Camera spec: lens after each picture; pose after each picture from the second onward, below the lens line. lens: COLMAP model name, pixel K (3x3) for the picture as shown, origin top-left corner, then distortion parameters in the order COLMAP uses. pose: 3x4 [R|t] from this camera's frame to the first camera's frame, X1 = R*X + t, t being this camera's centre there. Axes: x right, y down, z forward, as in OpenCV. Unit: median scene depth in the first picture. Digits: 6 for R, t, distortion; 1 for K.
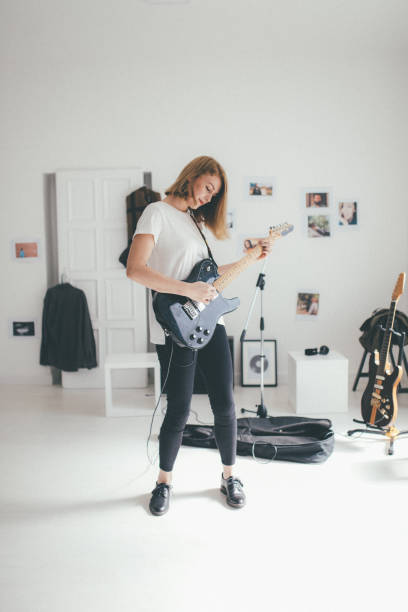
lens RADIAL K [[578.9, 0, 204.3], [0, 578.9, 306.2], [0, 0, 1]] dist [-0.050769, 0.017133]
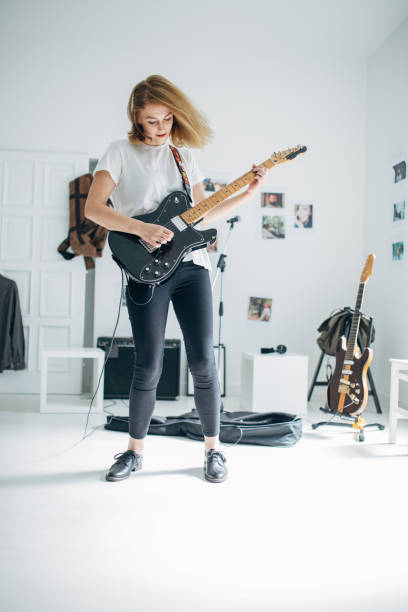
lens RADIAL K [[627.2, 0, 203.6], [0, 627.2, 305.5], [0, 0, 1]] dist [-0.053726, 0.005135]
pose [[0.989677, 0.045075, 0.136041, -0.050376], [-0.030676, 0.993878, -0.106141, 0.102881], [-0.139992, 0.100872, 0.985001, 0.012690]]
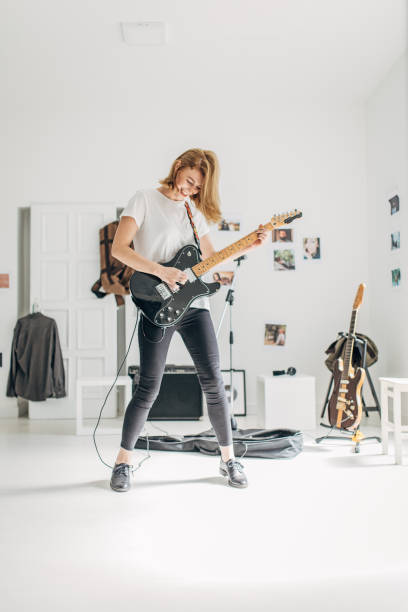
lens RADIAL K [[605.9, 0, 203.8], [0, 605.9, 307.3], [0, 0, 1]] dist [-0.010030, 0.001404]
pose [[0.998273, 0.006557, 0.058383, -0.010924], [0.001709, 0.990090, -0.140426, 0.100535], [-0.058725, 0.140283, 0.988368, -0.064913]]
